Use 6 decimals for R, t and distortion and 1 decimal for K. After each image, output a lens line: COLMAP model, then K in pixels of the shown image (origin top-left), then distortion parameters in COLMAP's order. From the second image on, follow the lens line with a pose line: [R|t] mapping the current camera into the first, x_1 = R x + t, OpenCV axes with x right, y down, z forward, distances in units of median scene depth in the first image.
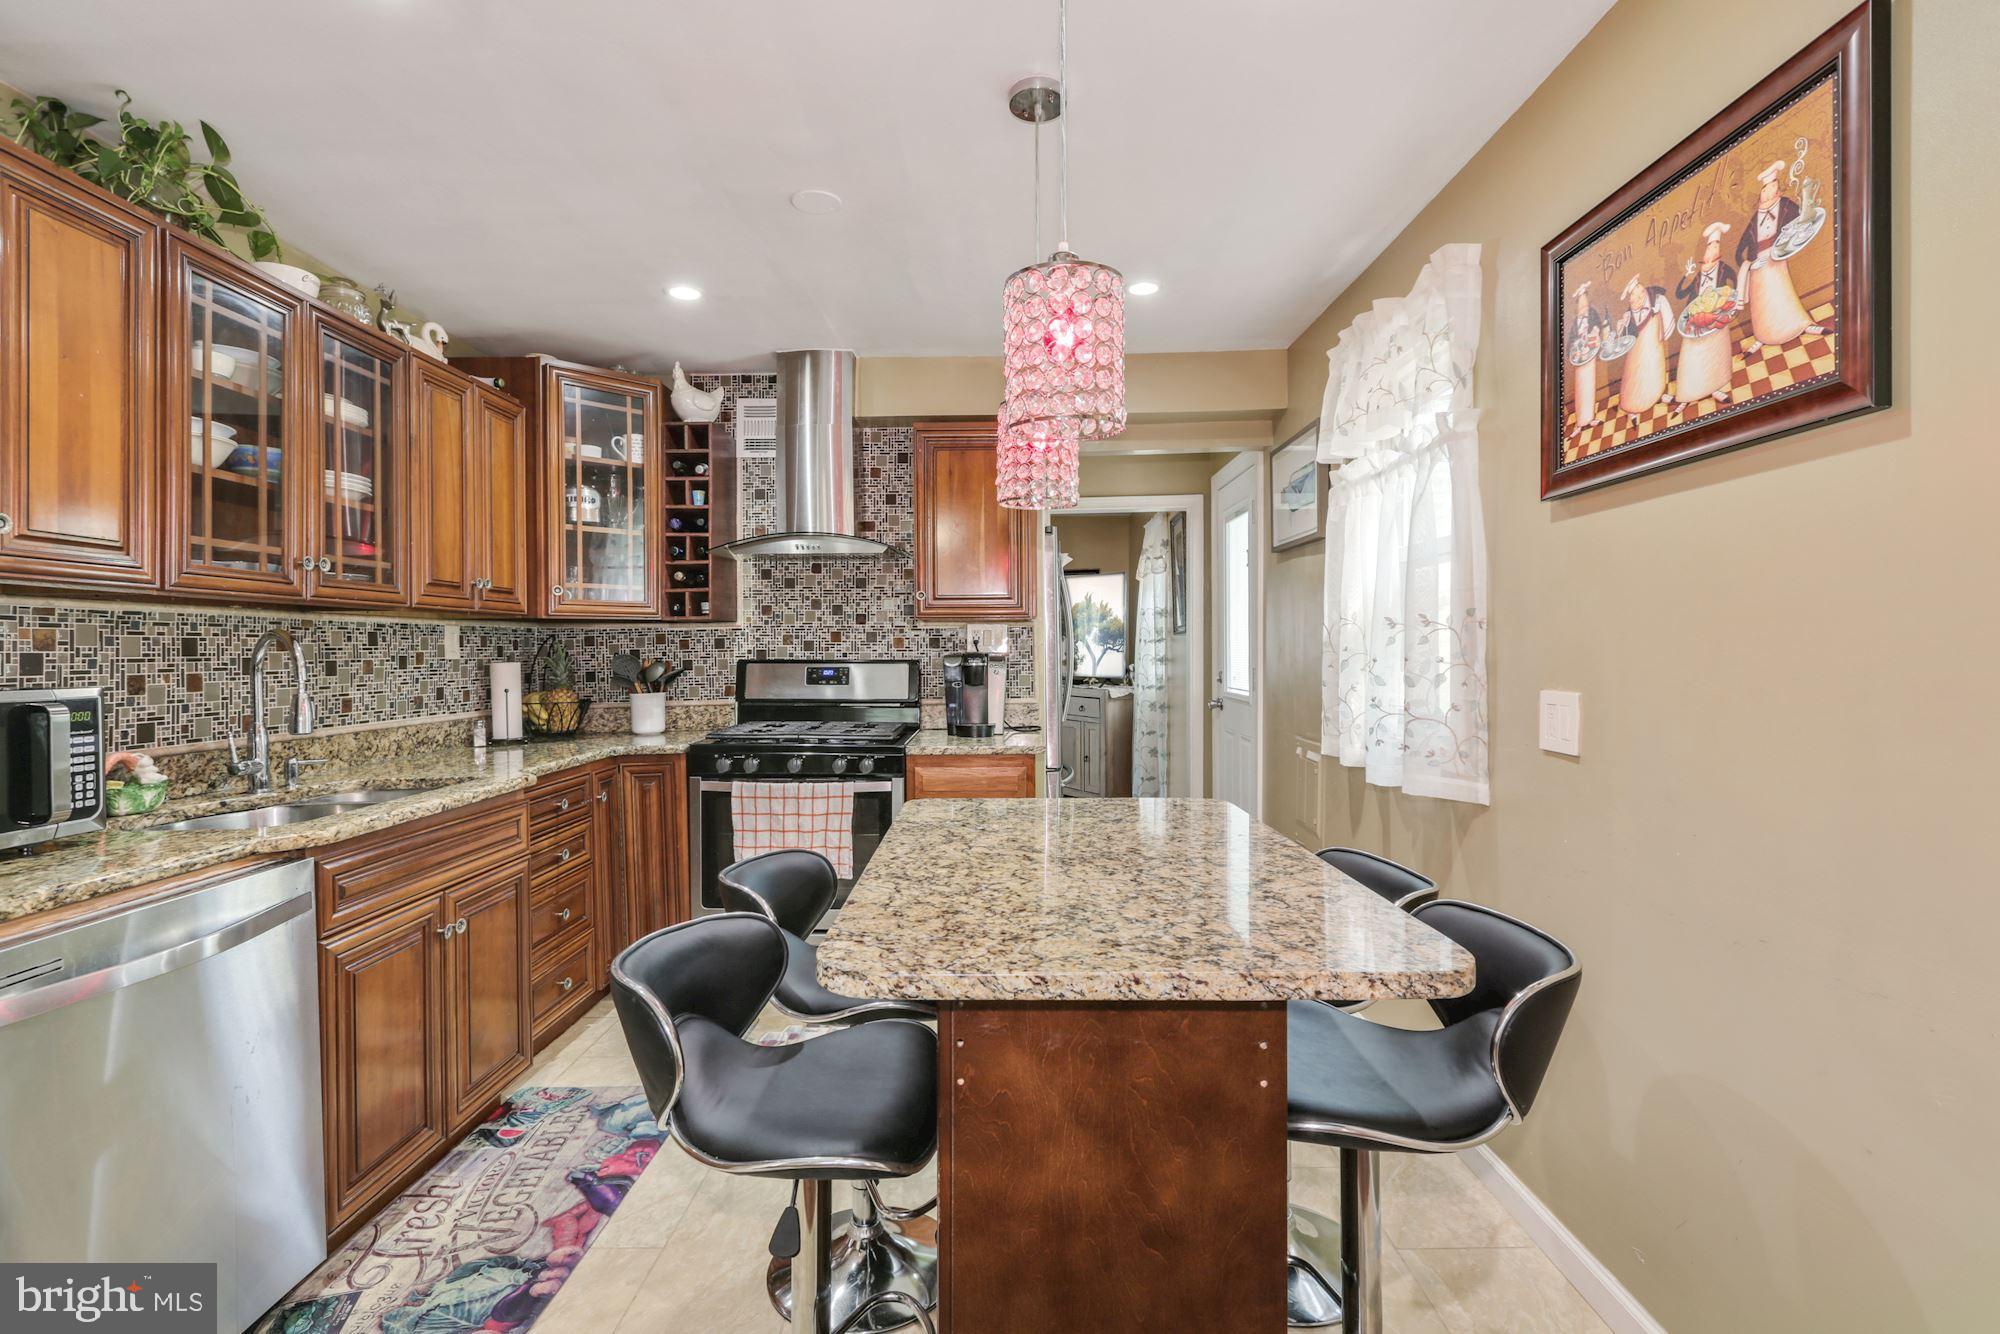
lens RADIAL K [[935.0, 0, 999.3], [0, 935.0, 621.2], [0, 0, 1]] dist [0.004064, -0.002804]
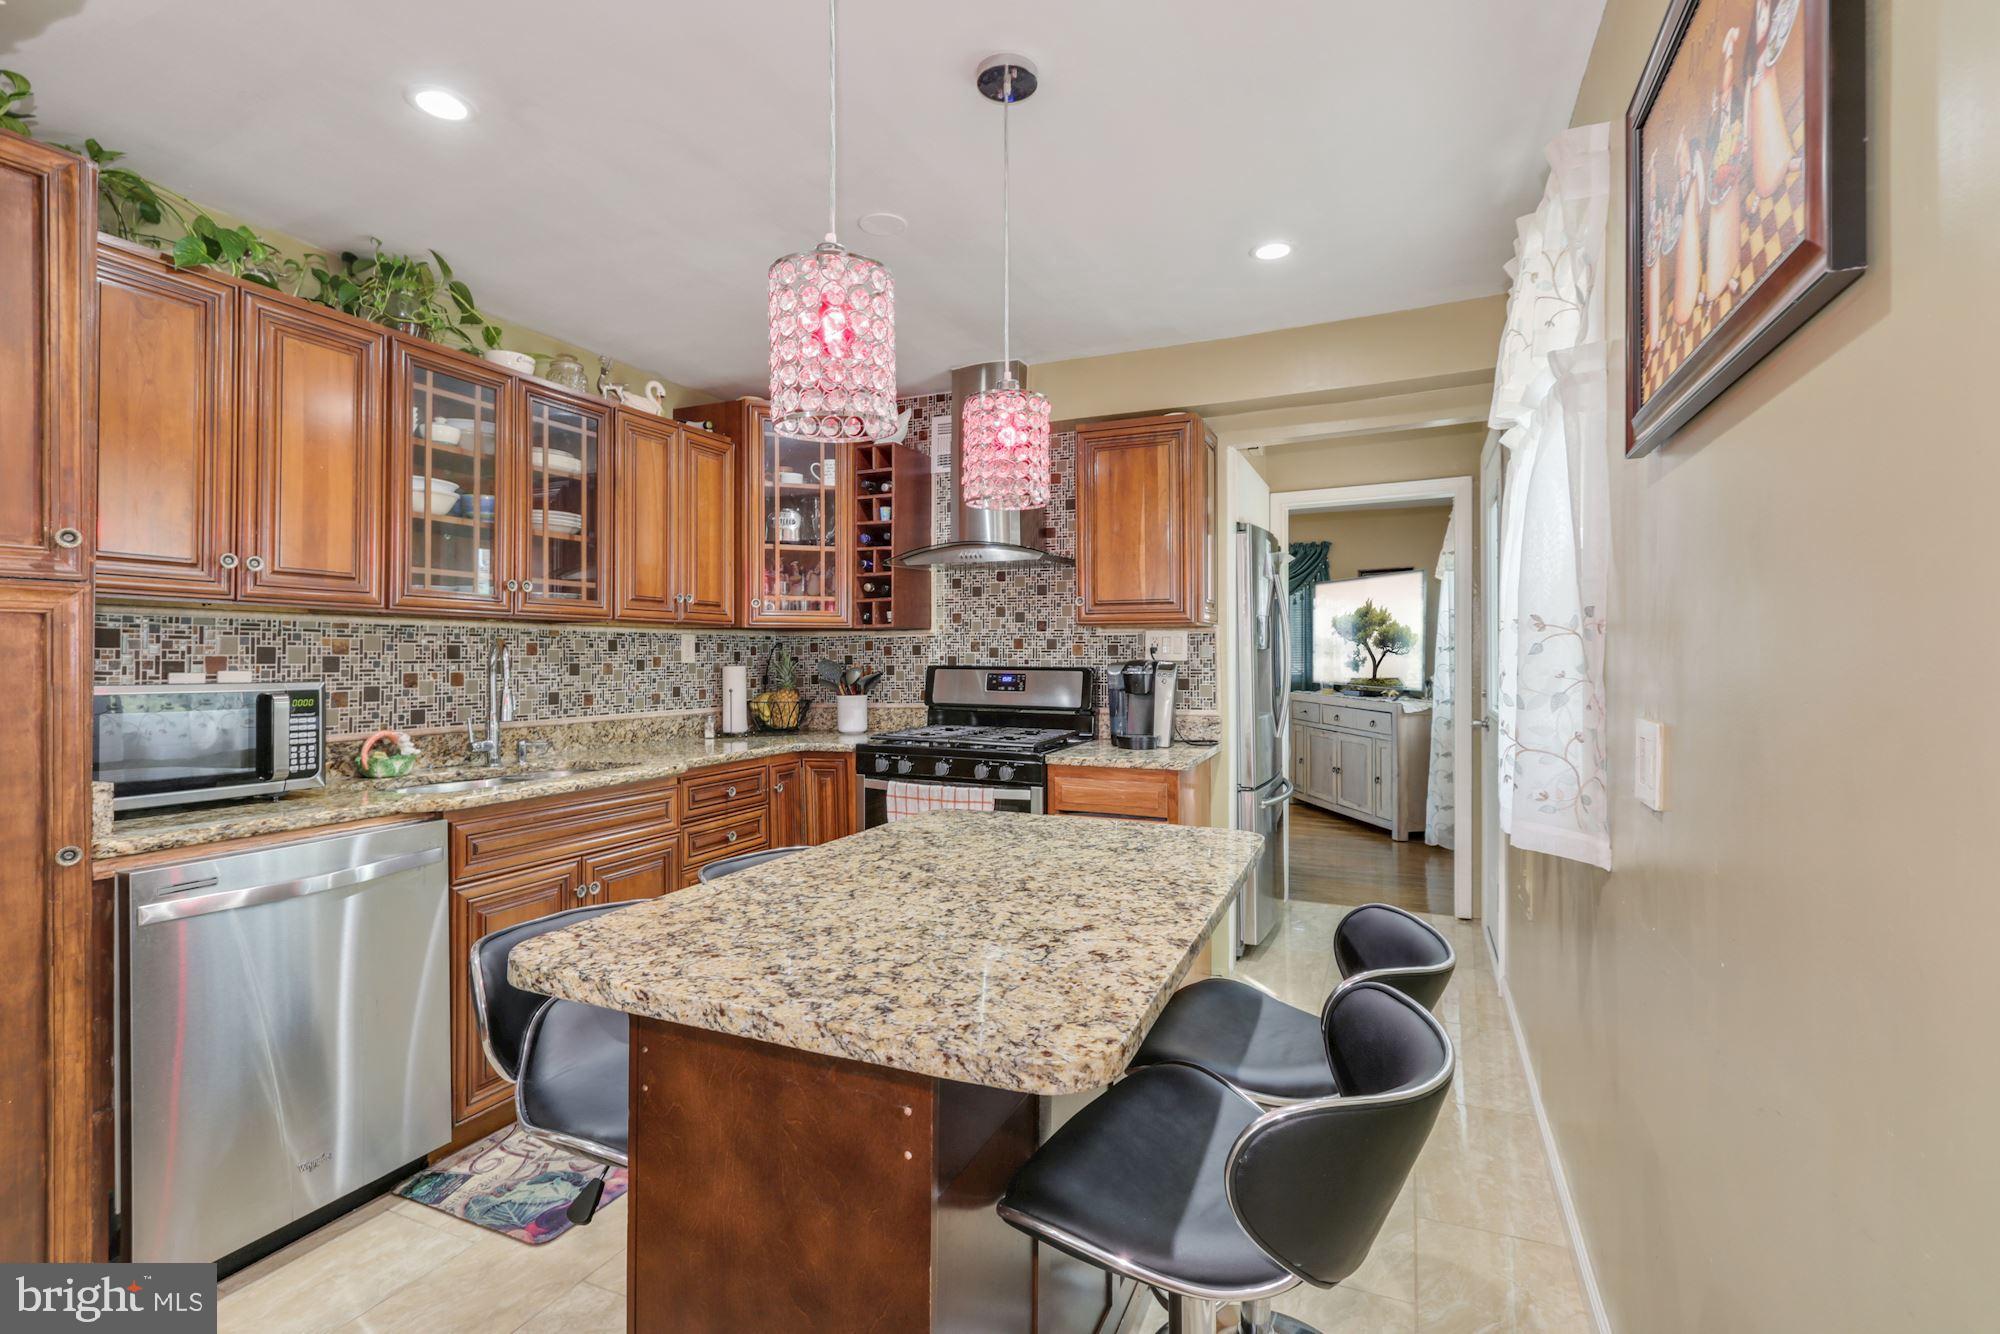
lens RADIAL K [[935.0, 0, 999.3], [0, 935.0, 621.2], [0, 0, 1]] dist [0.004064, -0.002804]
pose [[0.915652, -0.009744, -0.401853, 0.283822], [0.007086, 0.999942, -0.008100, 0.000573], [0.401909, 0.004569, 0.915668, 0.090322]]
